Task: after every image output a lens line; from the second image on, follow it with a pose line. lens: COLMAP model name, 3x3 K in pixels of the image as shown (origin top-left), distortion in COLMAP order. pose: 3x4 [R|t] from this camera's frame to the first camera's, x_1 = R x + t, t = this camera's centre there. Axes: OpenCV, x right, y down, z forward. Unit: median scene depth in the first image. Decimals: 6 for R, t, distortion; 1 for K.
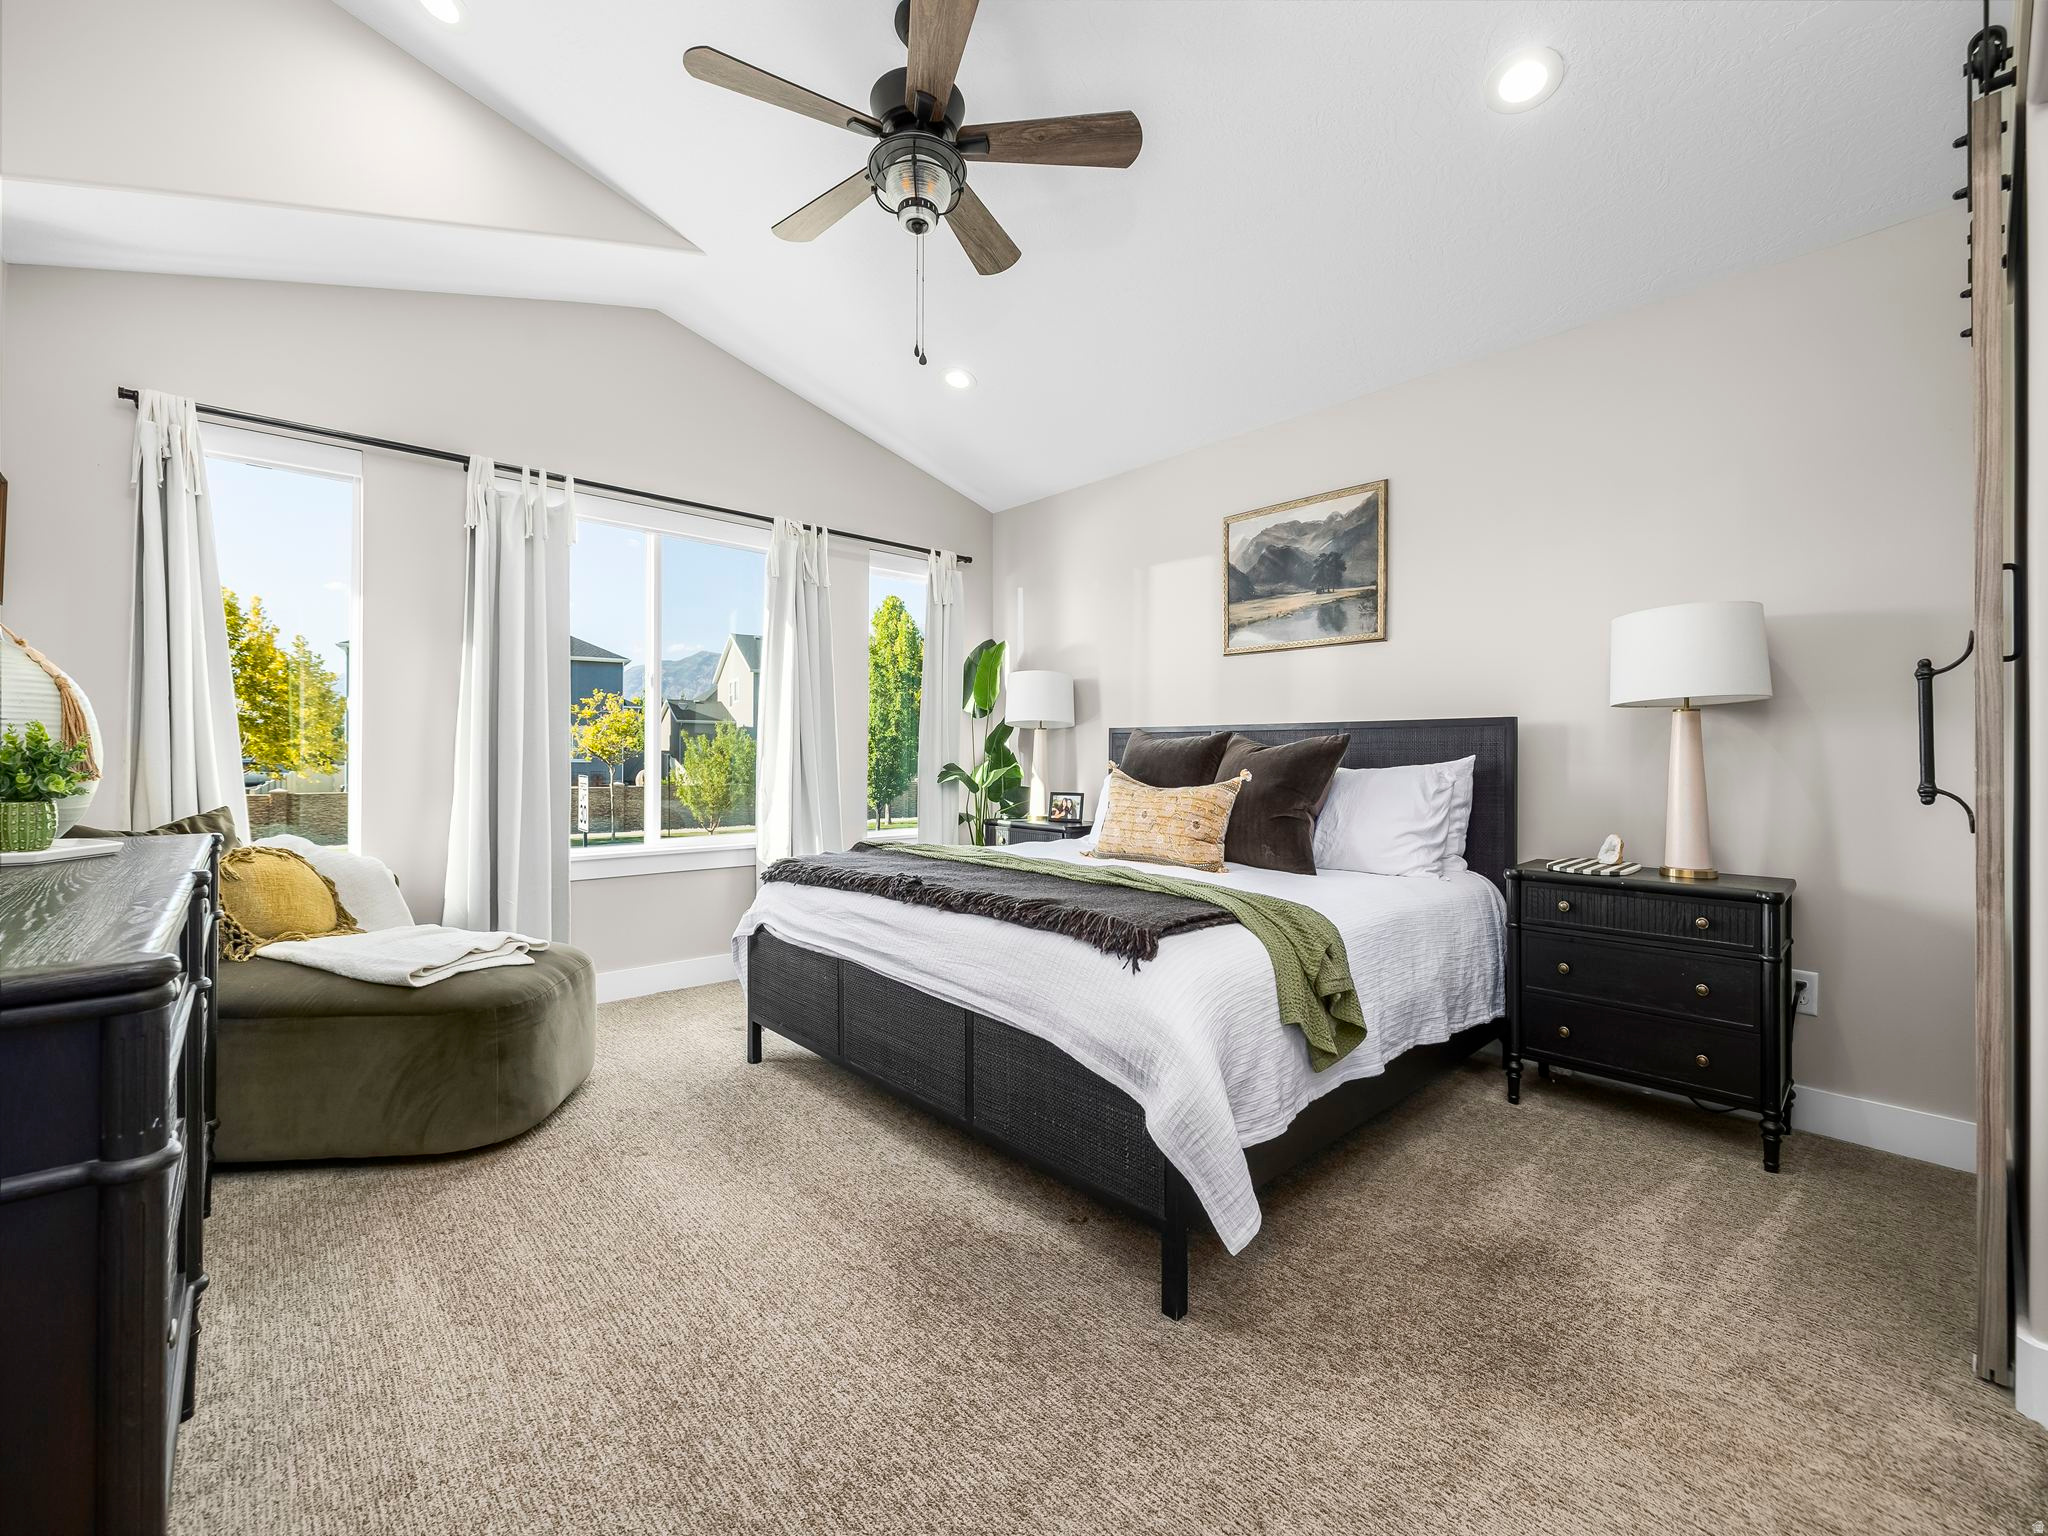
lens RADIAL K [[860.3, 0, 1024.0], [0, 860.3, 768.0], [0, 0, 1]] dist [0.000030, -0.000098]
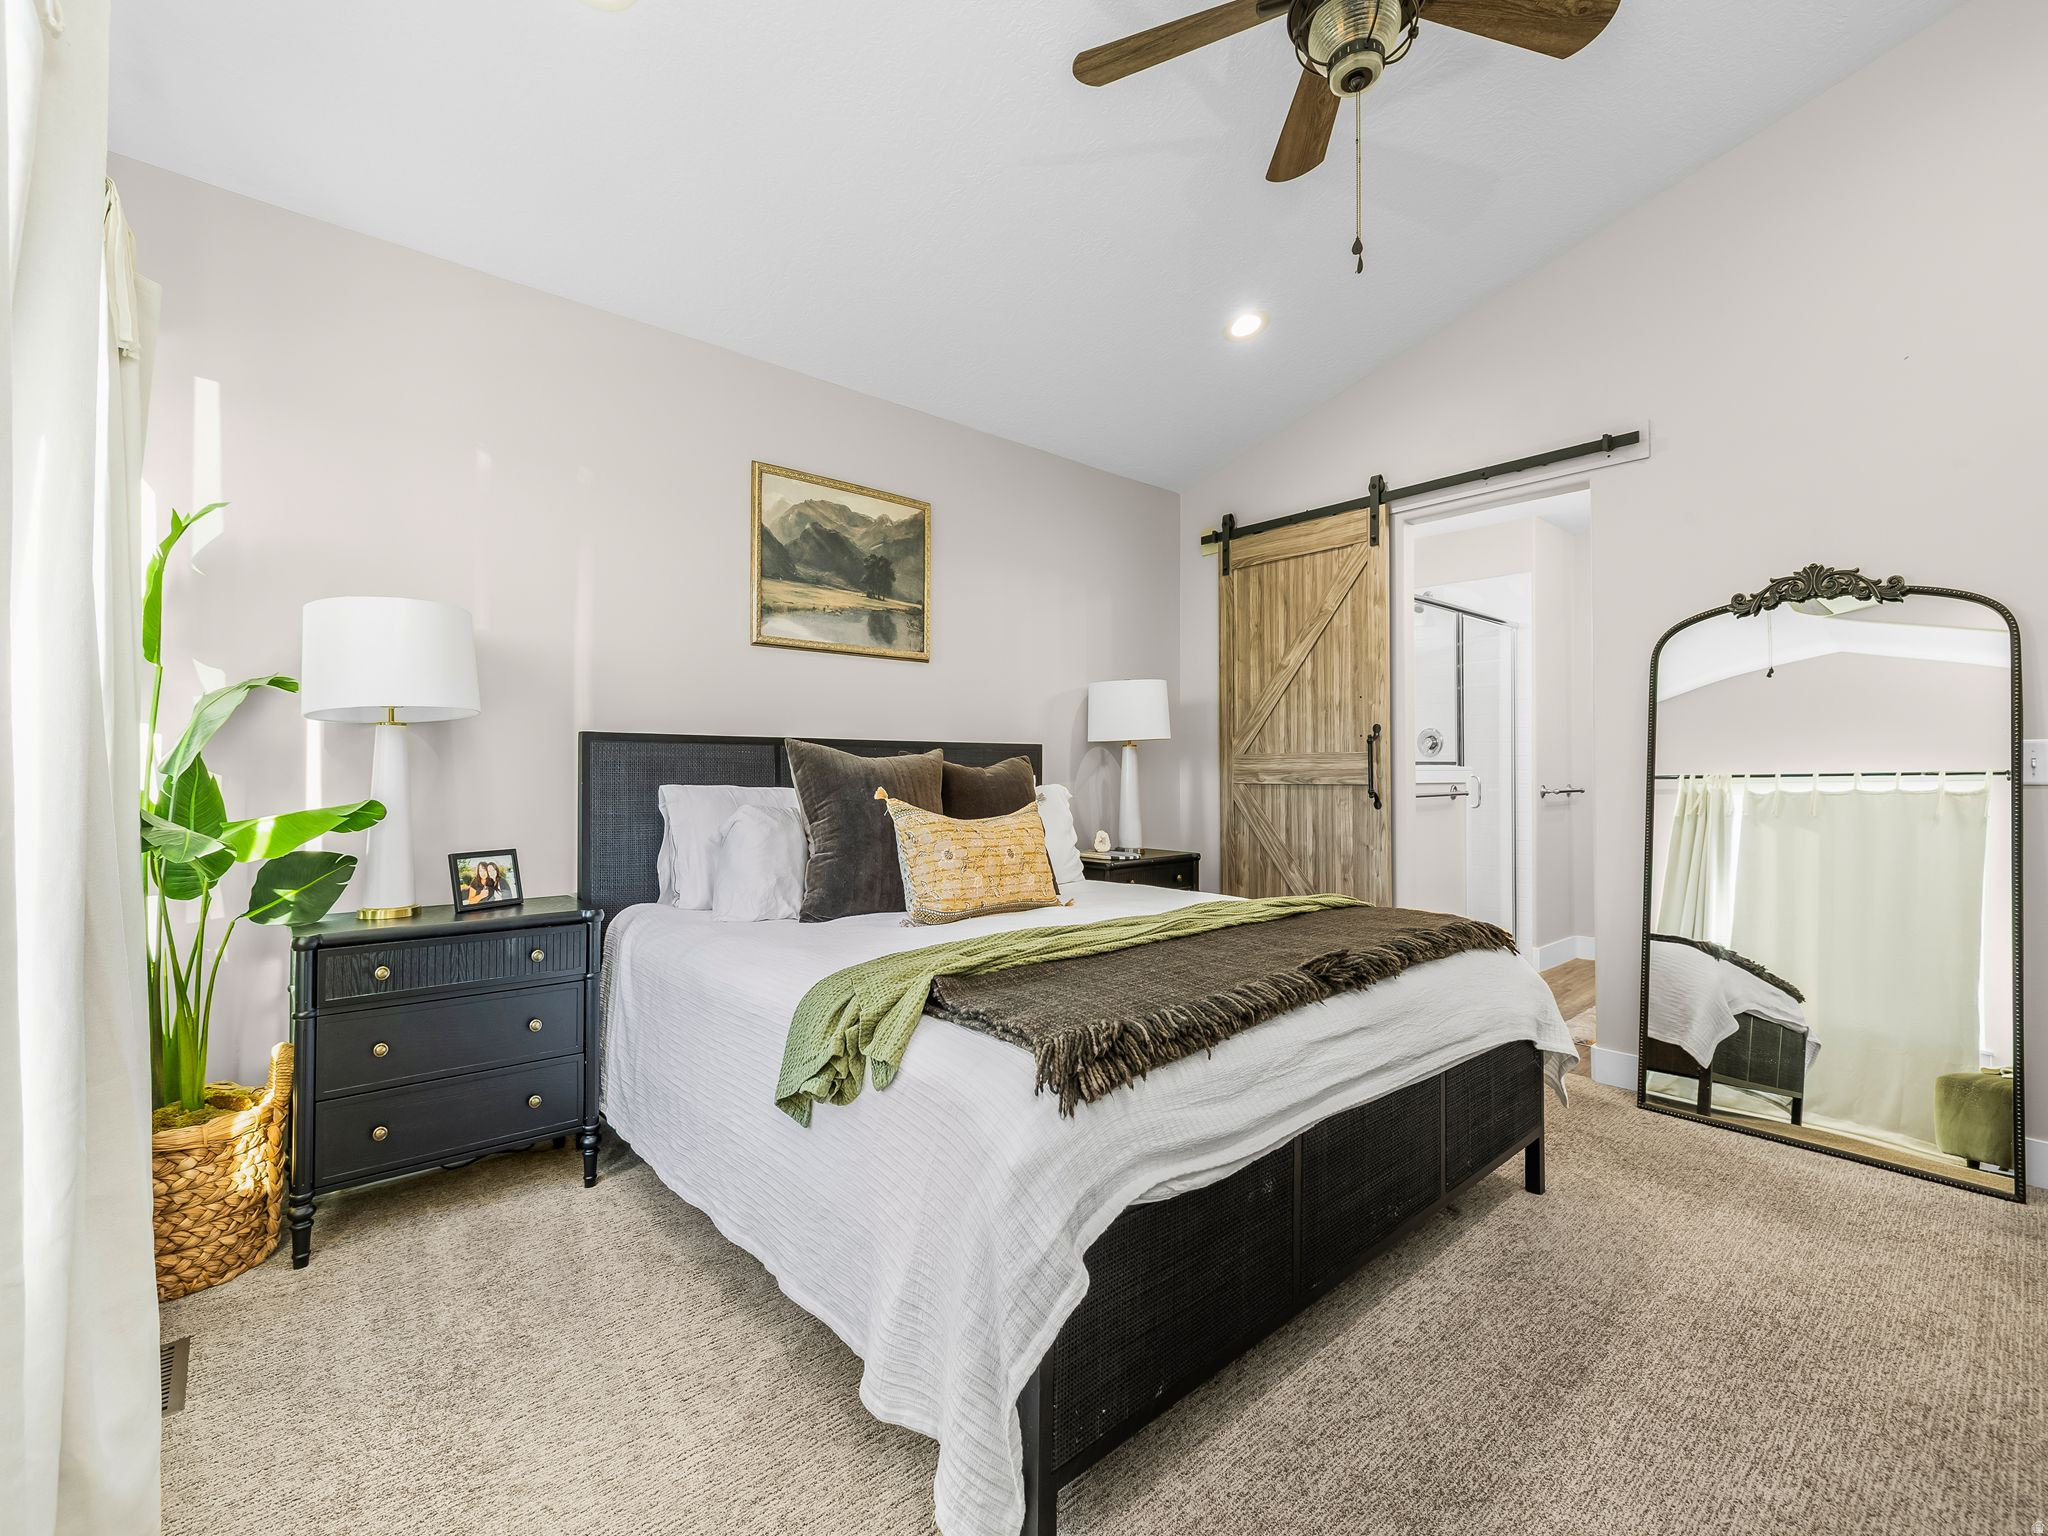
lens RADIAL K [[871.0, 0, 1024.0], [0, 871.0, 768.0], [0, 0, 1]] dist [-0.001901, -0.000124]
pose [[0.036564, 0.000751, 0.999331, -0.539012], [0.013594, 0.999907, -0.001249, -0.019217], [-0.999239, 0.013630, 0.036550, 0.768977]]
